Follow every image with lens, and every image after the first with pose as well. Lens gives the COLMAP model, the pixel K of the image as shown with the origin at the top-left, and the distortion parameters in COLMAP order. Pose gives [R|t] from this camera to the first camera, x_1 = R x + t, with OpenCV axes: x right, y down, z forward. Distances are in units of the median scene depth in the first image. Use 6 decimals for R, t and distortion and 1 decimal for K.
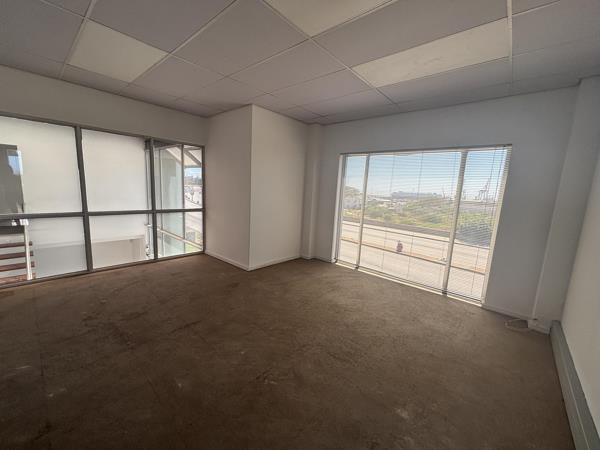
lens RADIAL K [[242.7, 0, 300.0], [0, 242.7, 225.0], [0, 0, 1]] dist [0.001572, 0.000105]
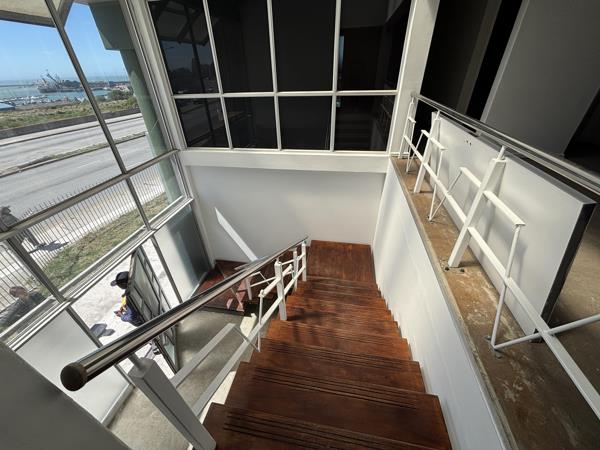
lens RADIAL K [[242.7, 0, 300.0], [0, 242.7, 225.0], [0, 0, 1]] dist [0.001572, 0.000105]
pose [[-0.522305, -0.498544, 0.691846, -0.302183], [0.125734, 0.757414, 0.640715, -0.063337], [-0.843438, 0.421637, -0.332917, 0.280323]]
